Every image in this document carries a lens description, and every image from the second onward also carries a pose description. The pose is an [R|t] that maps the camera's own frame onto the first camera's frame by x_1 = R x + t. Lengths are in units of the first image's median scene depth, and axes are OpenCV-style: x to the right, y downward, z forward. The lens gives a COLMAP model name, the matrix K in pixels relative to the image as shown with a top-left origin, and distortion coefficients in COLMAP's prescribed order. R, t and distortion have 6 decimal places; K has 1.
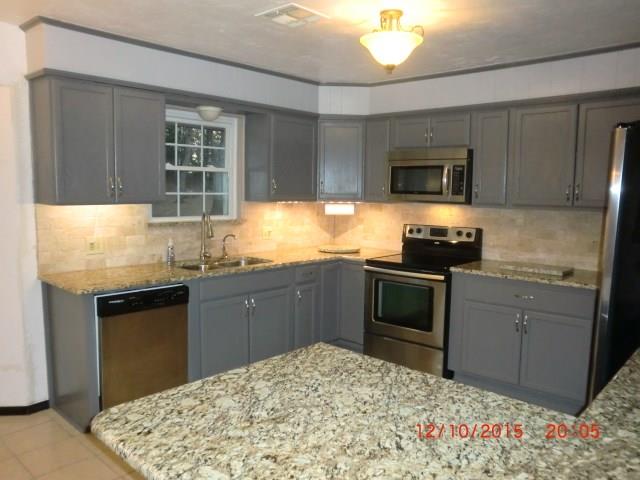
lens RADIAL K [[507.9, 0, 315.5], [0, 507.9, 240.7], [0, 0, 1]] dist [-0.095076, 0.093889]
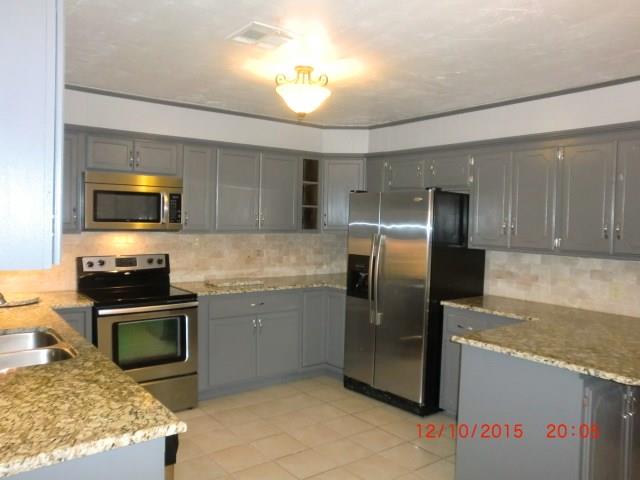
lens RADIAL K [[507.9, 0, 320.3], [0, 507.9, 238.4], [0, 0, 1]] dist [-0.095076, 0.093889]
pose [[0.194254, -0.051659, 0.979590, -0.684773], [0.081516, 0.996009, 0.036360, -0.074650], [-0.977558, 0.072790, 0.197689, 0.532733]]
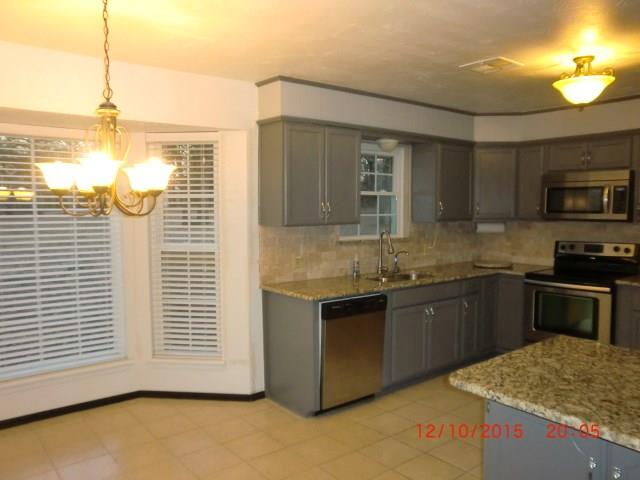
lens RADIAL K [[507.9, 0, 315.0], [0, 507.9, 237.3], [0, 0, 1]] dist [-0.095076, 0.093889]
pose [[0.986500, -0.008271, -0.163554, -0.191976], [0.000896, 0.998981, -0.045115, 0.008509], [0.163761, 0.044359, 0.985502, -0.156353]]
